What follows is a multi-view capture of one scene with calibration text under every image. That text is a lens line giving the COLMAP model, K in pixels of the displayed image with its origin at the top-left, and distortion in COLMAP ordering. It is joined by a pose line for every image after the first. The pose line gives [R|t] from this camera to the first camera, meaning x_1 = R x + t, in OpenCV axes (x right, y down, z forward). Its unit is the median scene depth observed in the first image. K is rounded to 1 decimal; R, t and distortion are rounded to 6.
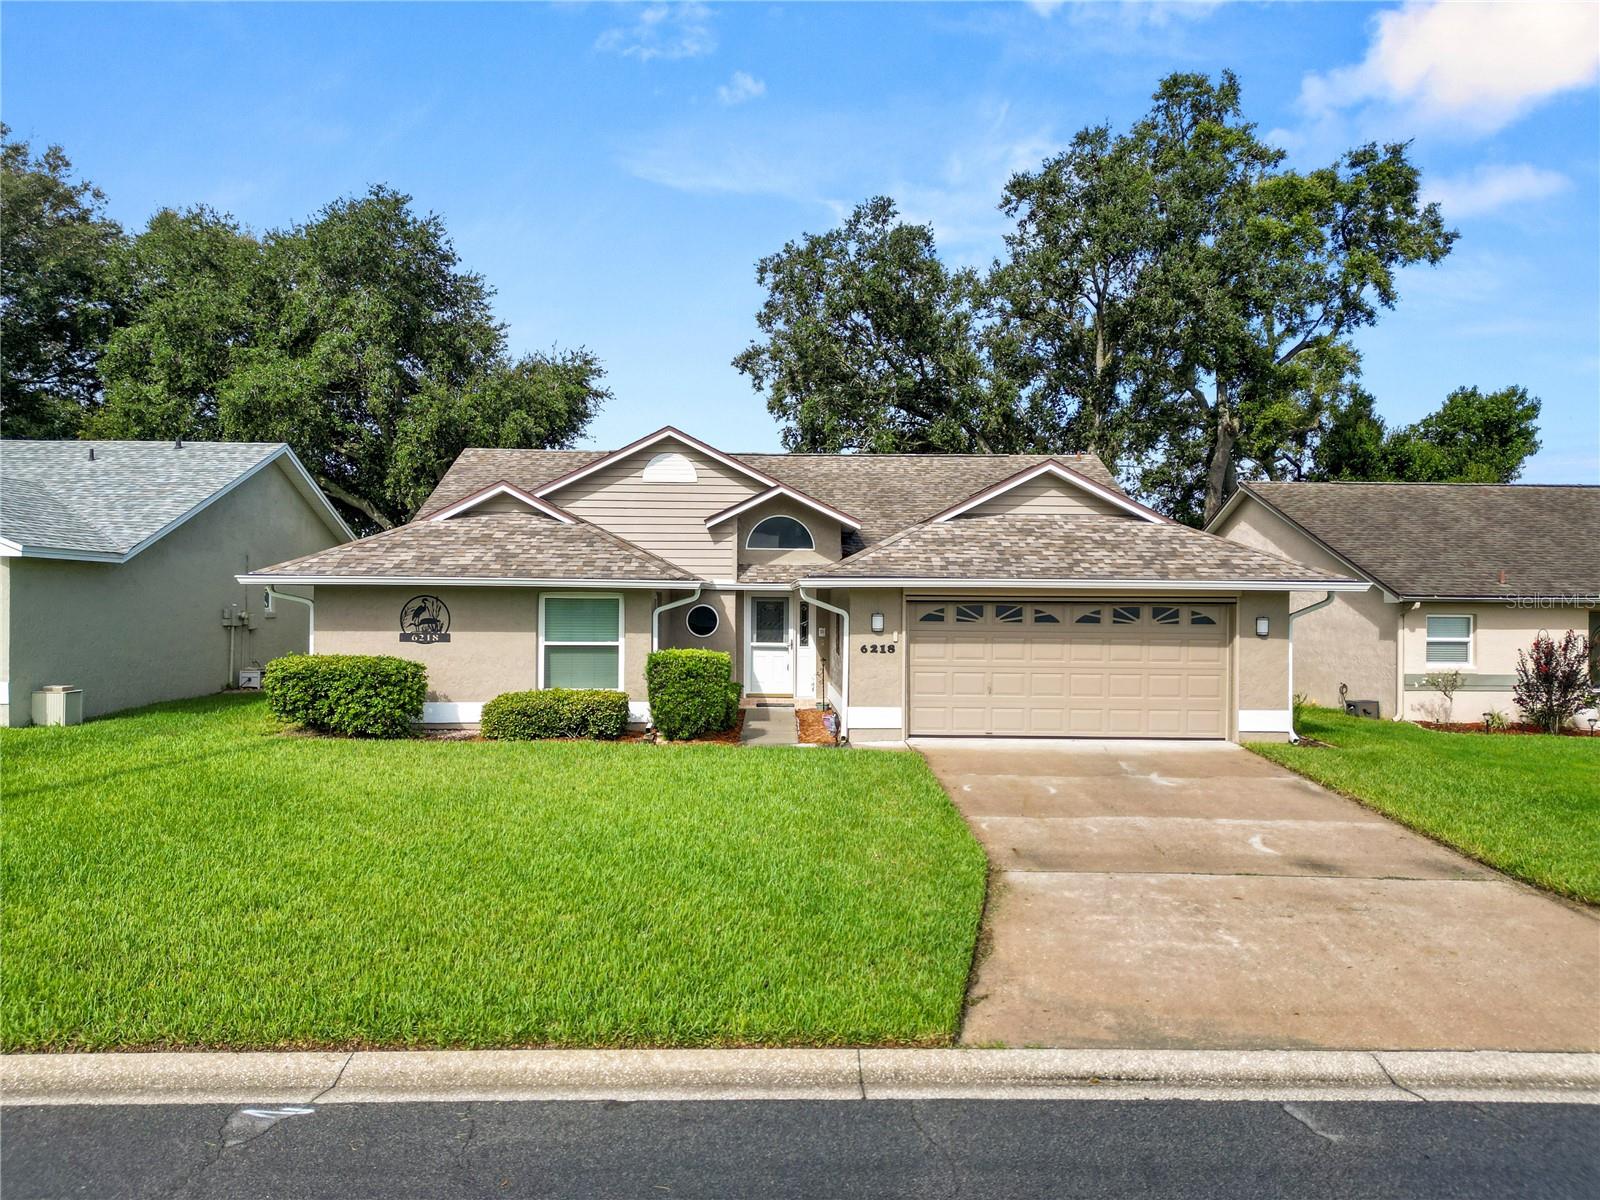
lens RADIAL K [[1217.6, 0, 800.0], [0, 1217.6, 600.0], [0, 0, 1]] dist [0.037973, -0.000963]
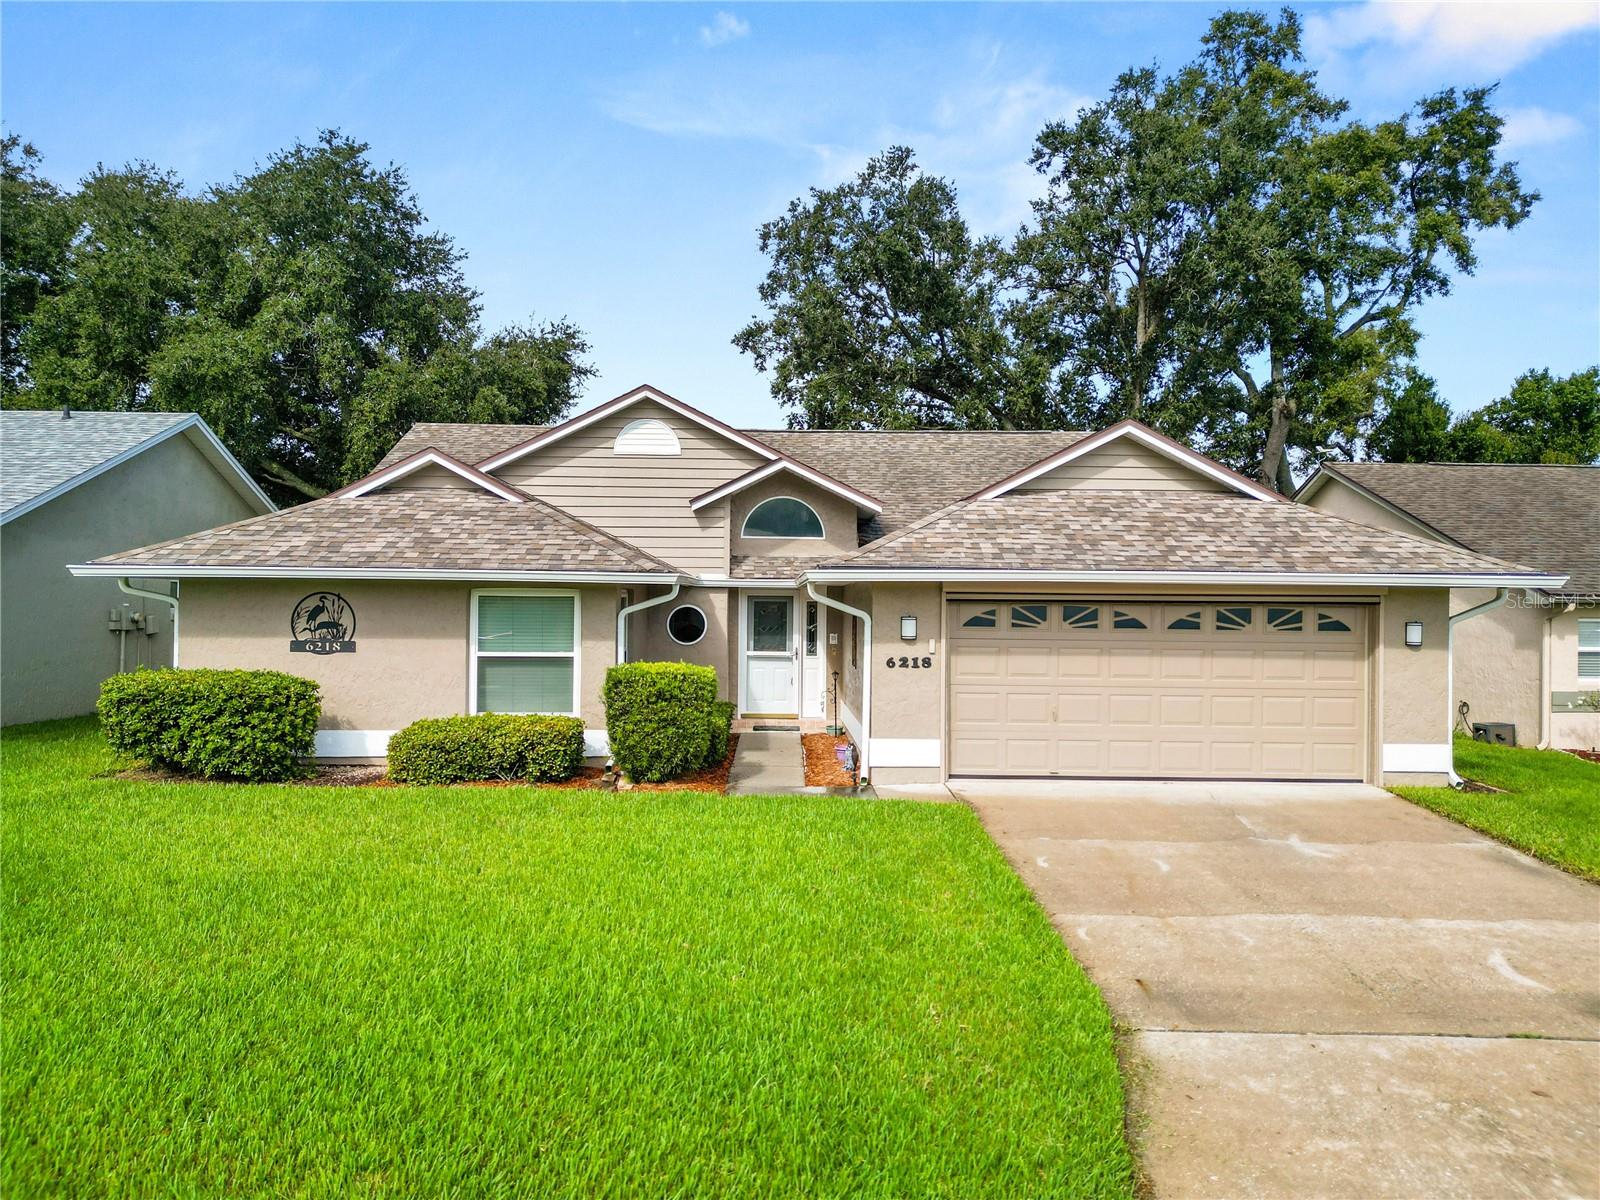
lens RADIAL K [[1217.6, 0, 800.0], [0, 1217.6, 600.0], [0, 0, 1]] dist [0.037973, -0.000963]
pose [[0.999988, 0.001372, -0.004751, -0.000685], [-0.001383, 0.999997, -0.002201, 0.001800], [0.004748, 0.002208, 0.999986, 0.162346]]
